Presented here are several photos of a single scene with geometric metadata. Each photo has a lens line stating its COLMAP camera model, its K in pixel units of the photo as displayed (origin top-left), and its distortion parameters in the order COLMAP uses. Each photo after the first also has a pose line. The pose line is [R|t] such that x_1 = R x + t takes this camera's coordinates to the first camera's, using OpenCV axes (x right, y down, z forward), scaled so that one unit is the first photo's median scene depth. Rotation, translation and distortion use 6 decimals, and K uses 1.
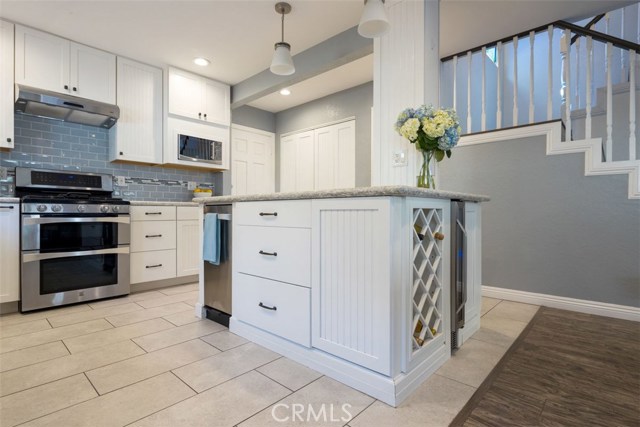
lens RADIAL K [[316.8, 0, 327.8], [0, 316.8, 209.8], [0, 0, 1]] dist [-0.001208, -0.000438]
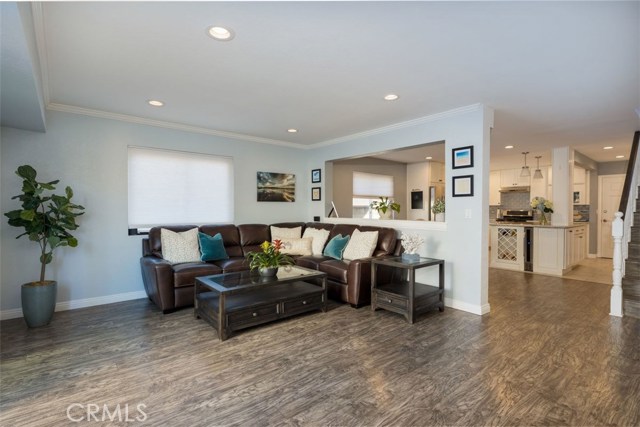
lens RADIAL K [[306.2, 0, 313.6], [0, 306.2, 213.8], [0, 0, 1]] dist [0.000662, -0.000382]
pose [[-0.160308, 0.015735, -0.986942, 2.919079], [0.002353, 0.999876, 0.015559, -0.168433], [0.987064, 0.000172, -0.160325, -0.558667]]
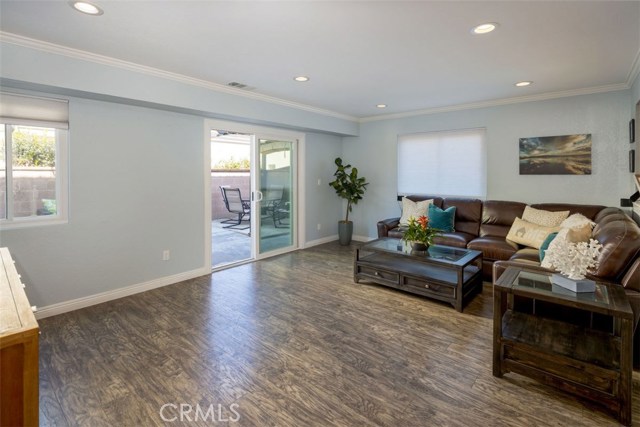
lens RADIAL K [[309.3, 0, 321.9], [0, 309.3, 174.6], [0, 0, 1]] dist [-0.001226, -0.000272]
pose [[-0.999776, -0.003064, -0.020921, 2.065490], [-0.003075, 0.999995, 0.000490, -0.218297], [0.020920, 0.000554, -0.999781, 0.455596]]
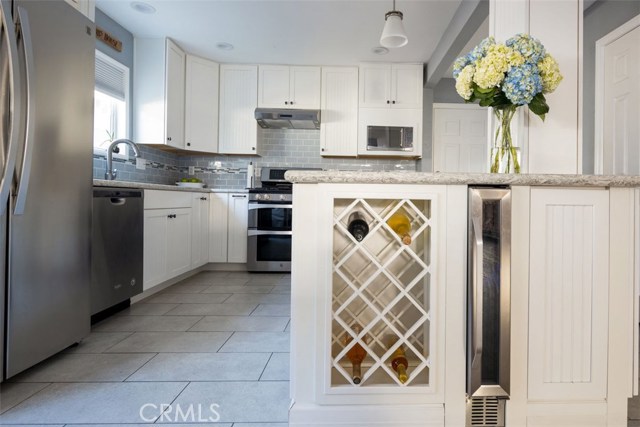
lens RADIAL K [[361.0, 0, 367.3], [0, 361.0, 199.1], [0, 0, 1]] dist [-0.002284, -0.000571]
pose [[0.698170, 0.006512, -0.715902, 0.526411], [-0.006762, 0.999974, 0.002502, -0.003216], [0.715900, 0.003094, 0.698196, 0.247742]]
